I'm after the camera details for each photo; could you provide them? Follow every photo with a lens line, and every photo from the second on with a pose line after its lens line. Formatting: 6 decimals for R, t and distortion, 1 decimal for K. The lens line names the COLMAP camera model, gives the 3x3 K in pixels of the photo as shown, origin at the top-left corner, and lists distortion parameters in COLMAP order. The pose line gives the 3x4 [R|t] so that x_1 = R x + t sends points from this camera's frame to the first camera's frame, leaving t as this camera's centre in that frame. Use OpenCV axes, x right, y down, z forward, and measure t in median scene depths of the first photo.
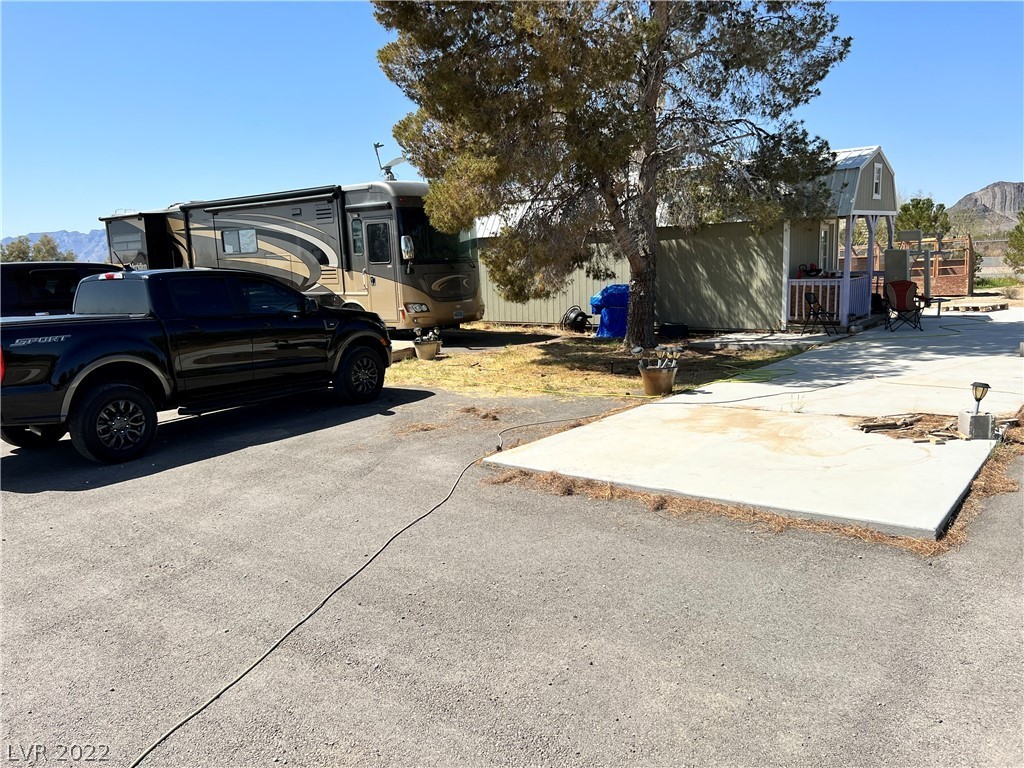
lens RADIAL K [[764.8, 0, 491.1], [0, 764.8, 391.1], [0, 0, 1]] dist [0.068617, -0.071254]
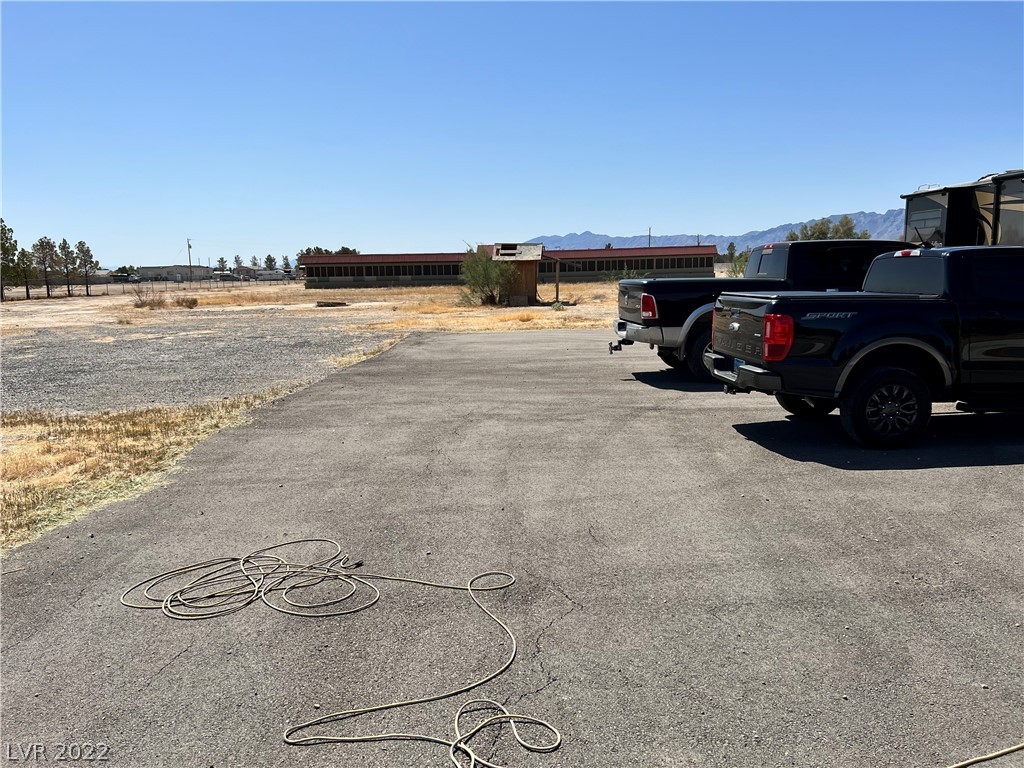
lens RADIAL K [[764.5, 0, 505.9], [0, 764.5, 382.5], [0, 0, 1]] dist [0.025609, -0.043032]
pose [[0.605829, 0.141982, -0.782824, -0.050559], [-0.129333, 0.988435, 0.079183, -0.004916], [0.785013, 0.053274, 0.617185, 0.070974]]
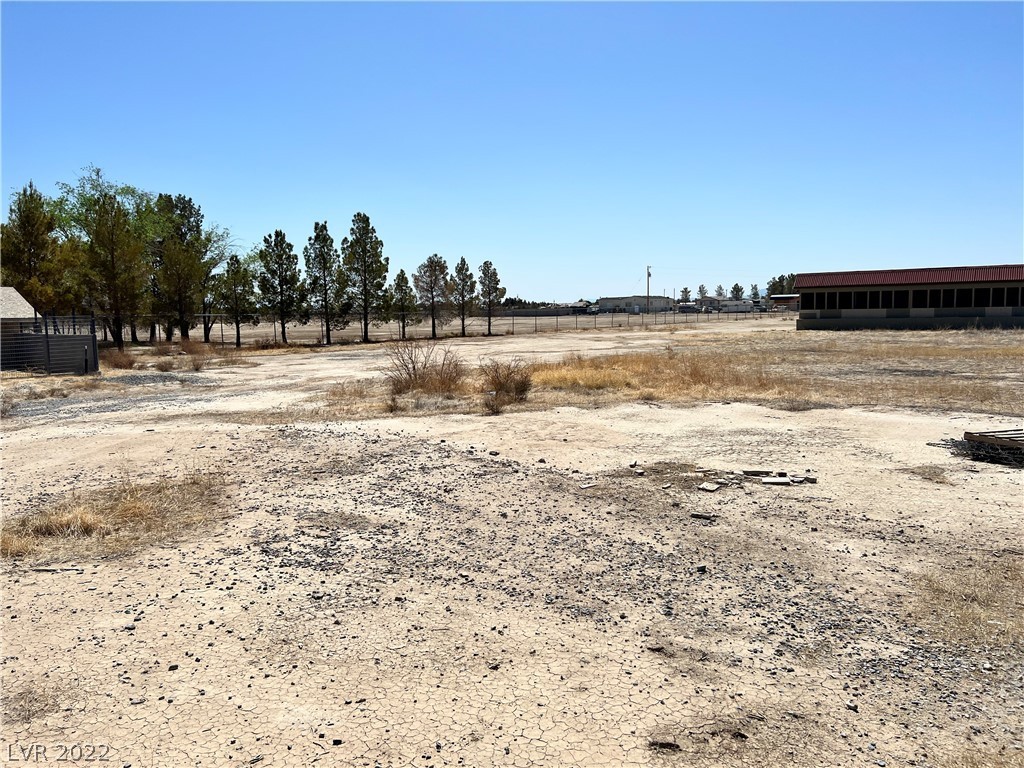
lens RADIAL K [[753.8, 0, 512.0], [0, 753.8, 398.0], [0, 0, 1]] dist [0.064964, -0.085691]
pose [[0.070981, 0.152716, -0.985718, -5.373157], [-0.142709, 0.979599, 0.141491, -0.112865], [0.987216, 0.130628, 0.091327, 2.017344]]
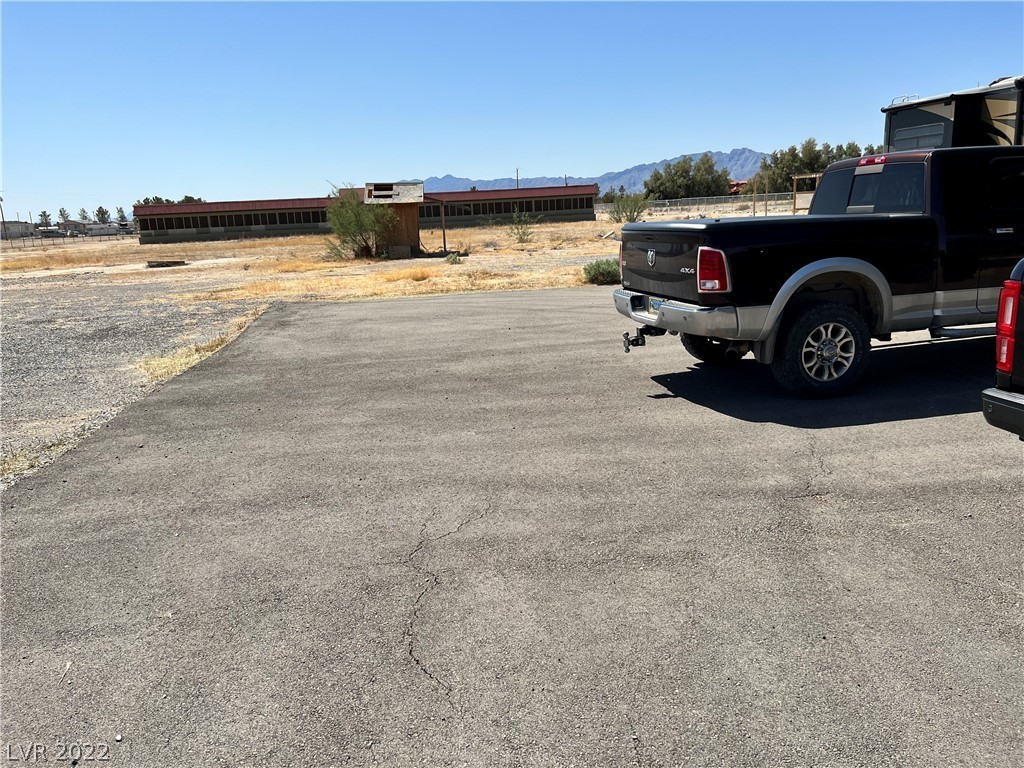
lens RADIAL K [[764.5, 0, 505.9], [0, 764.5, 382.5], [0, 0, 1]] dist [0.025609, -0.043032]
pose [[0.736328, 0.153362, -0.659015, -0.864786], [-0.089928, 0.987515, 0.129330, -0.046420], [0.670622, -0.035965, 0.740927, 0.553180]]
